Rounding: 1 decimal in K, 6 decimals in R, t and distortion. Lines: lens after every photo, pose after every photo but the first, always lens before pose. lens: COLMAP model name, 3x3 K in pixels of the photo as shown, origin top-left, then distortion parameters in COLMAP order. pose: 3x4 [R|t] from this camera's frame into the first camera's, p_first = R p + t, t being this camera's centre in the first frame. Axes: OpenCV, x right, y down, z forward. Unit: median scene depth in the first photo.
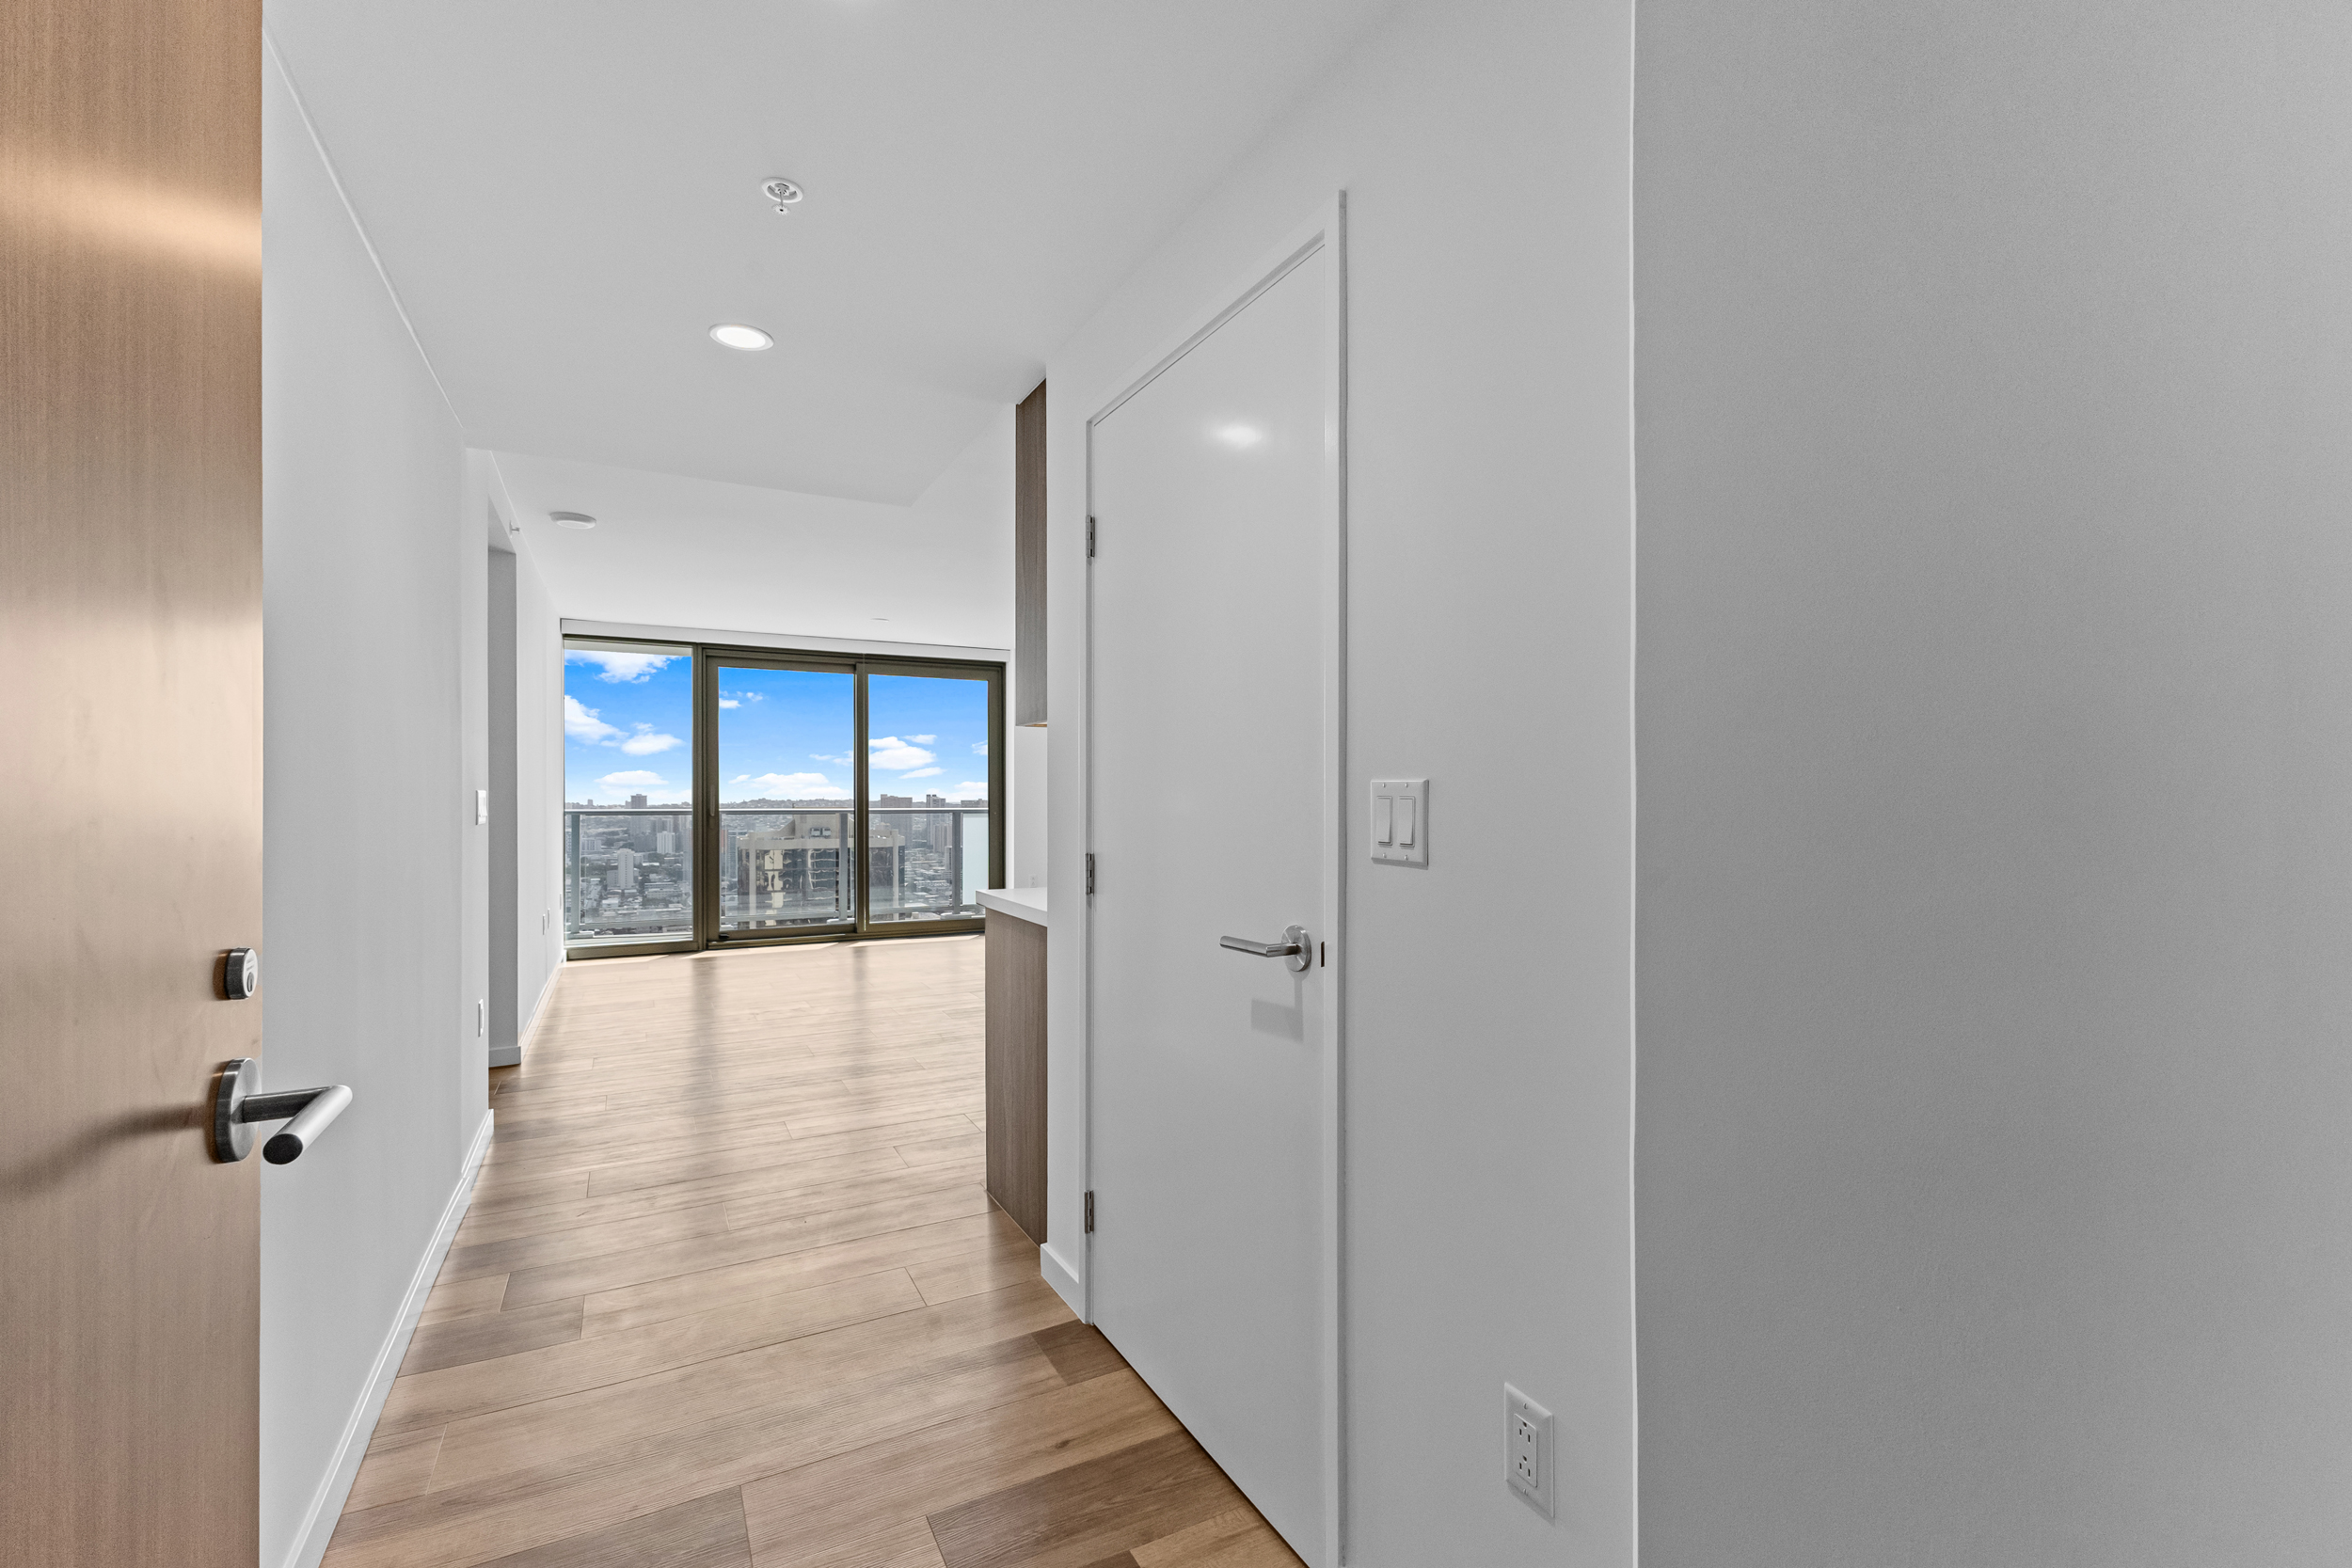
lens RADIAL K [[1014.2, 0, 1174.3], [0, 1014.2, 787.2], [0, 0, 1]] dist [0.016762, -0.004802]
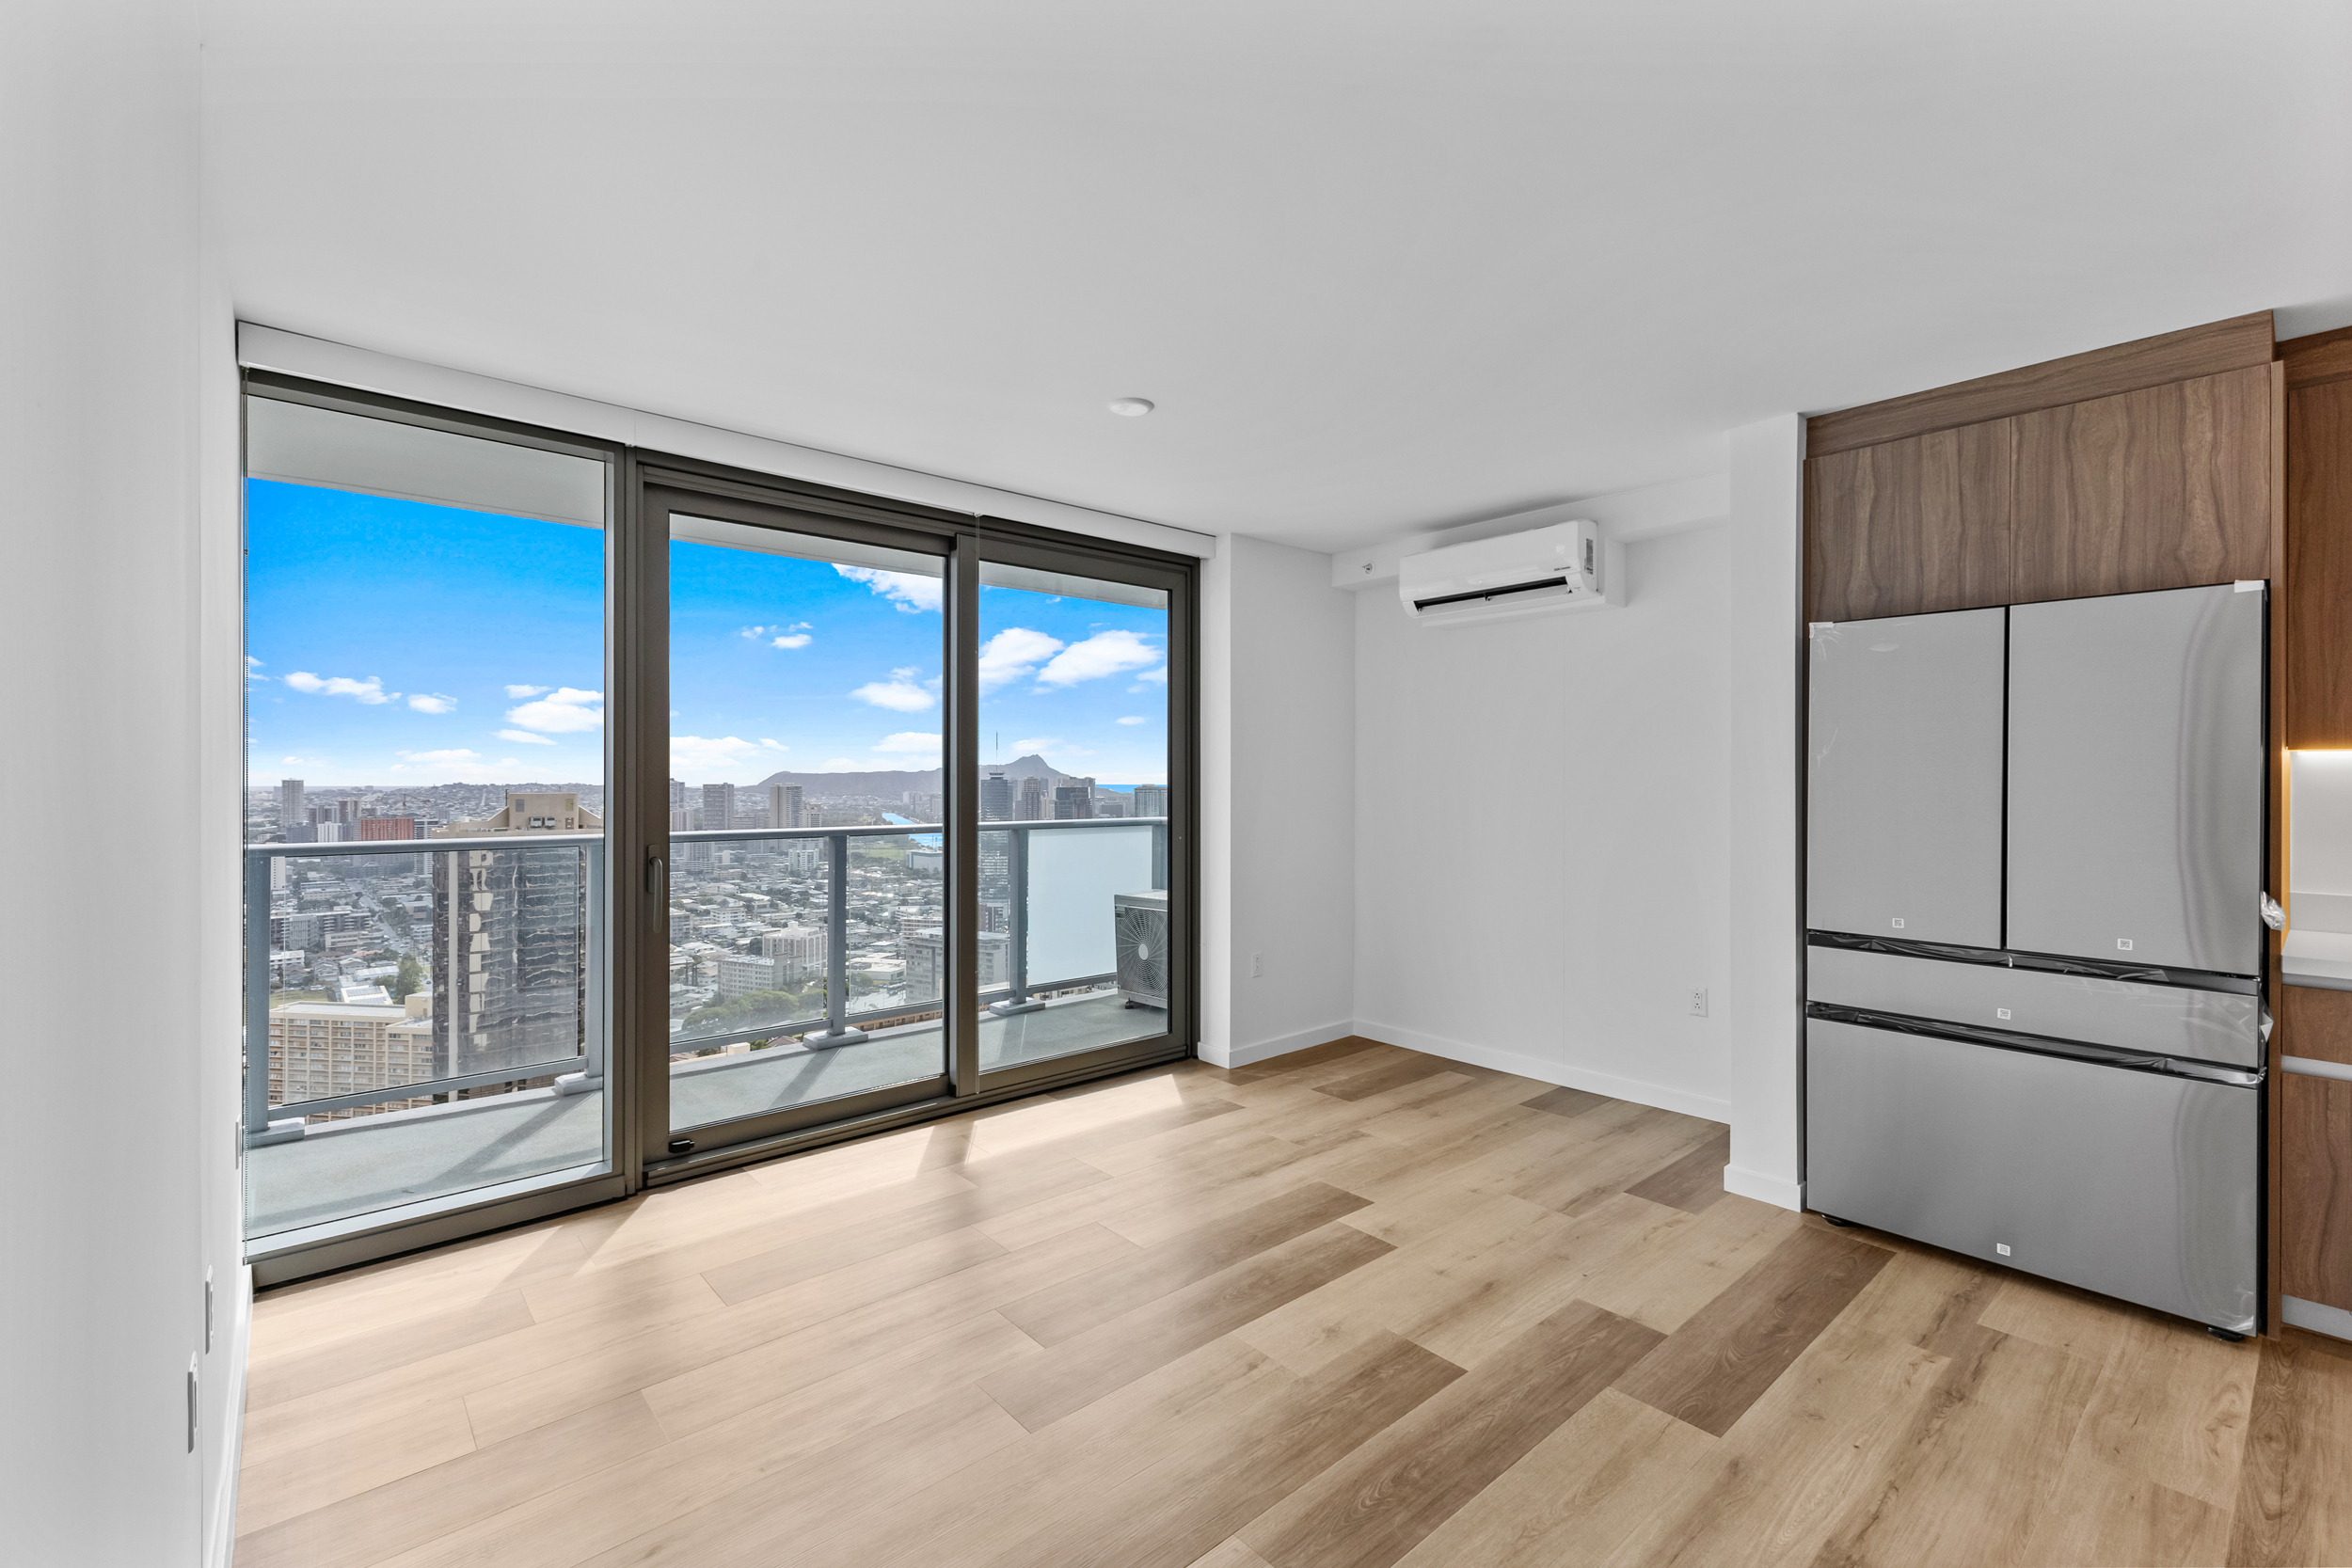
lens RADIAL K [[1014.2, 0, 1184.8], [0, 1014.2, 772.0], [0, 0, 1]] dist [0.016762, -0.004802]
pose [[0.973024, 0.001715, 0.230695, -0.336714], [-0.001932, 0.999998, 0.000712, -0.010944], [-0.230694, -0.001138, 0.973026, 0.535456]]
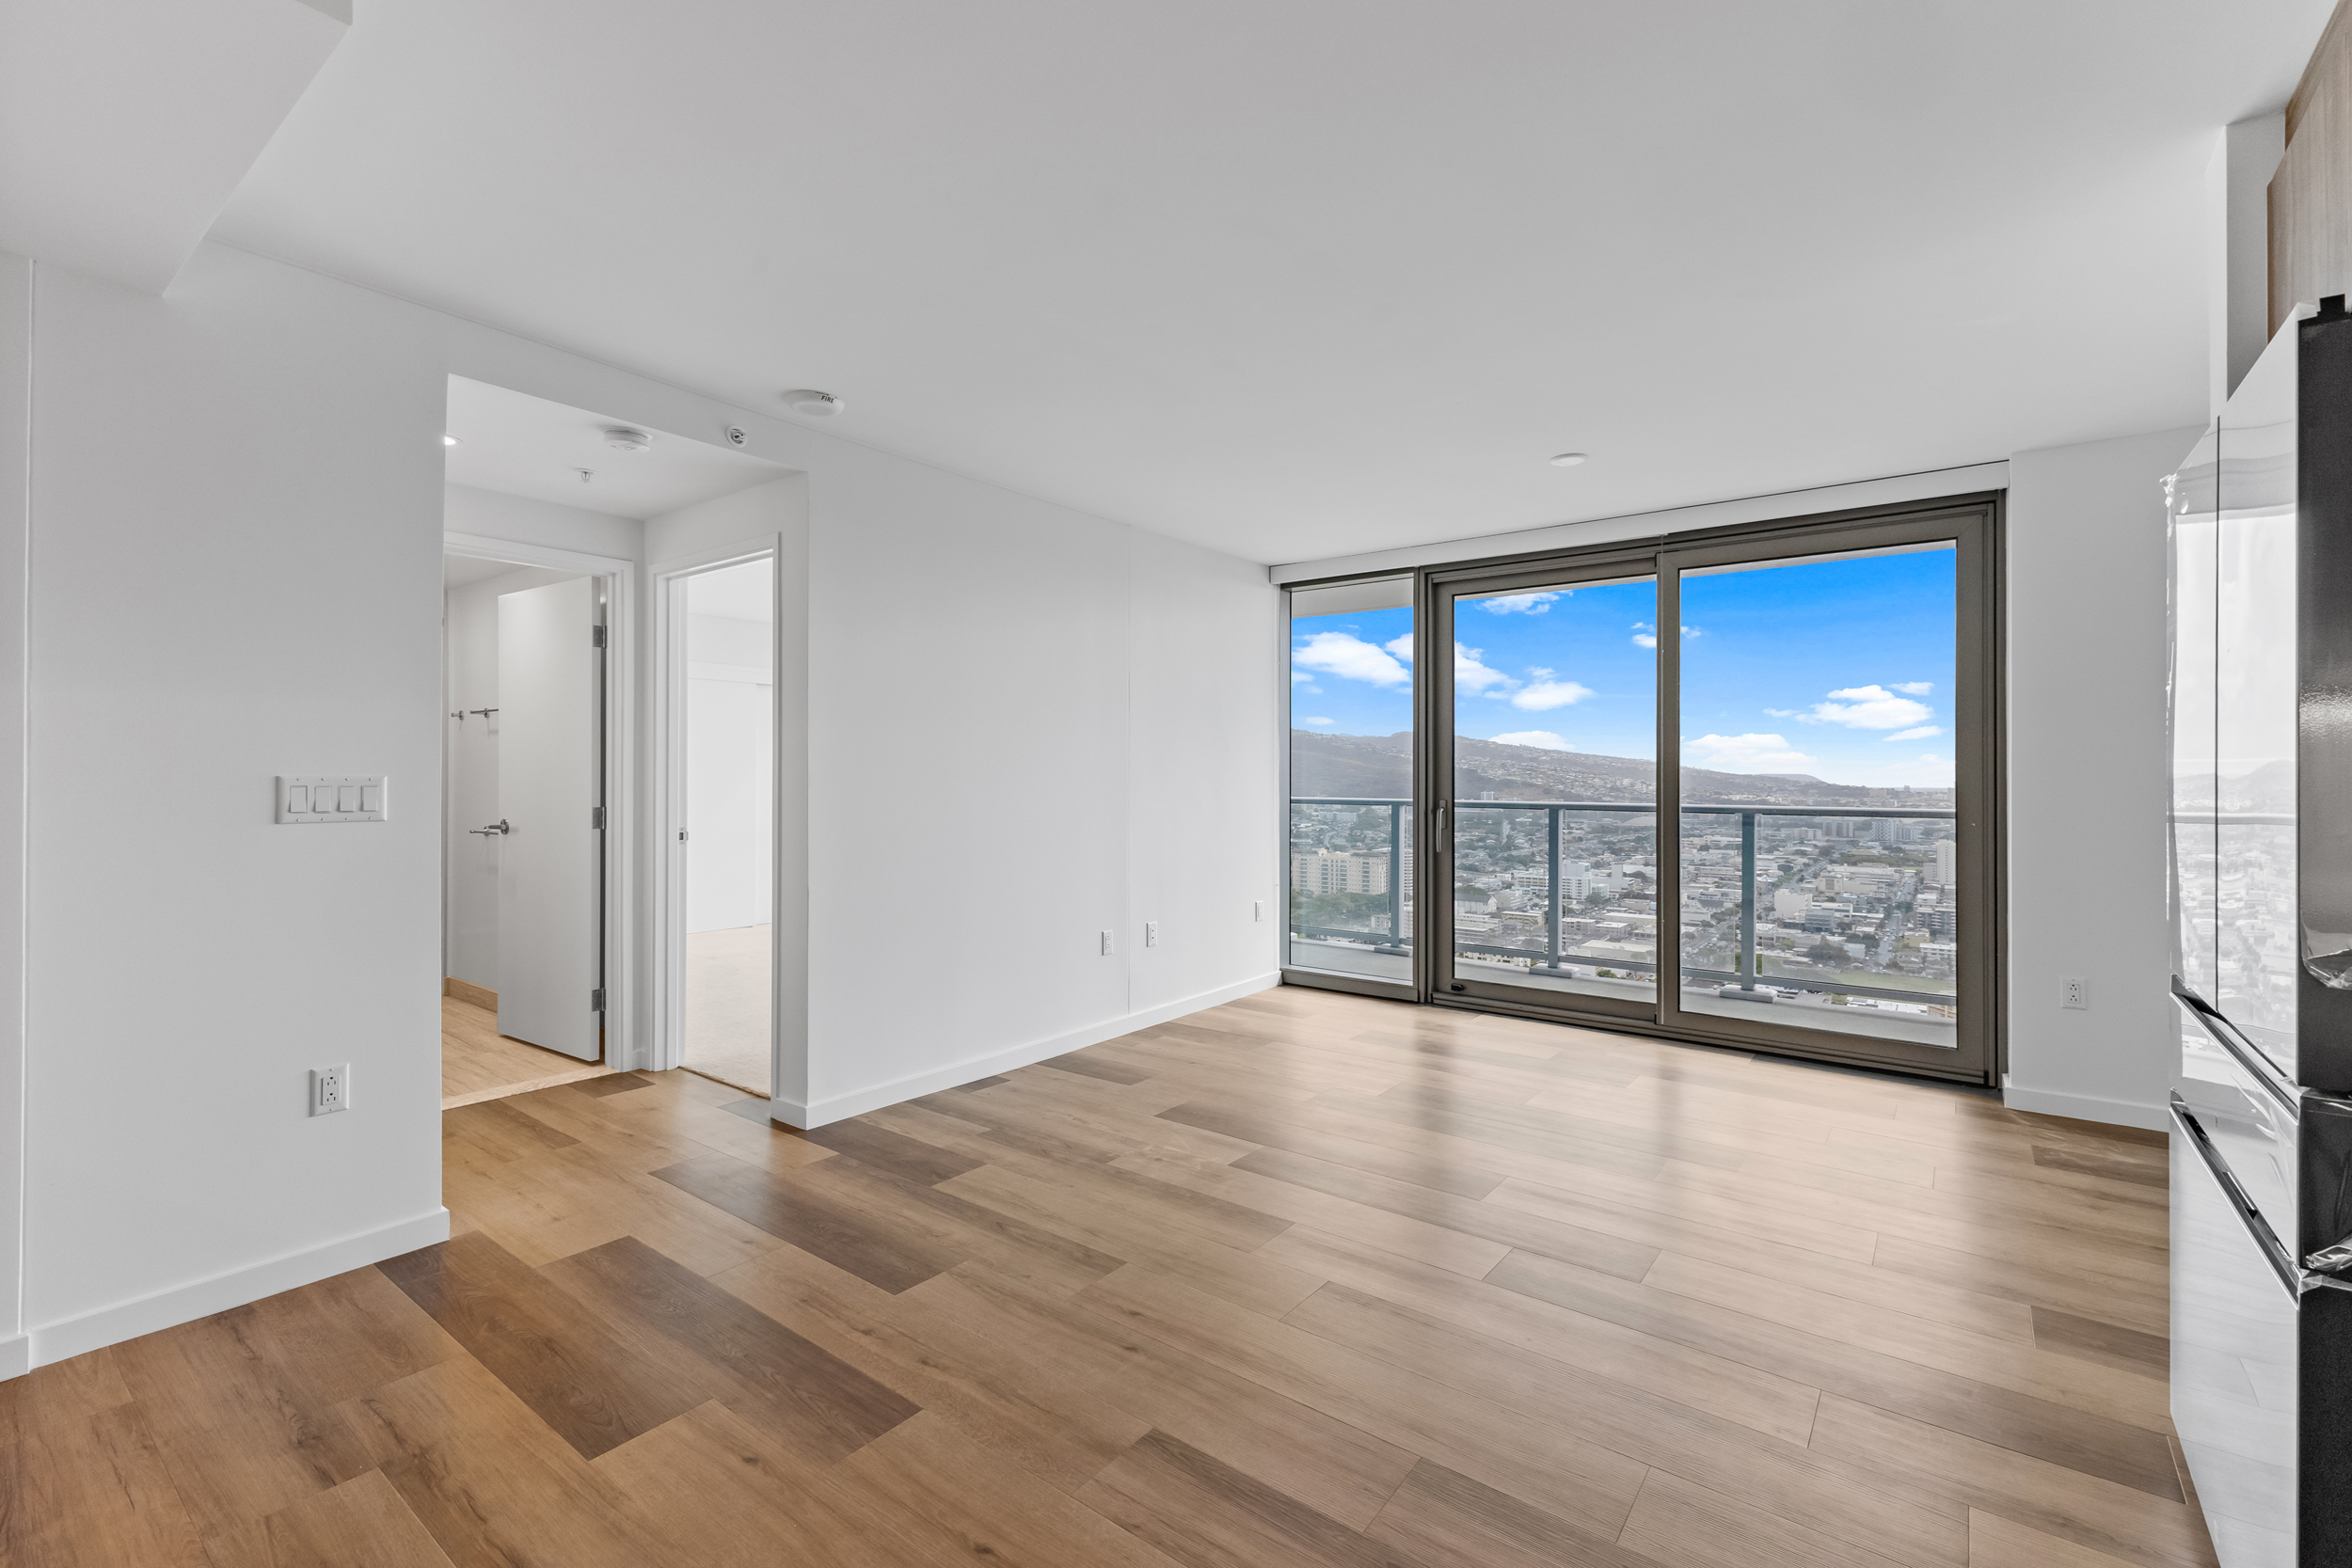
lens RADIAL K [[1014.2, 0, 1175.5], [0, 1014.2, 779.3], [0, 0, 1]] dist [0.016762, -0.004802]
pose [[0.414336, 0.003445, -0.910117, 0.101807], [0.003133, 0.999982, 0.005212, 0.001226], [0.910119, -0.005011, 0.414318, 0.541400]]
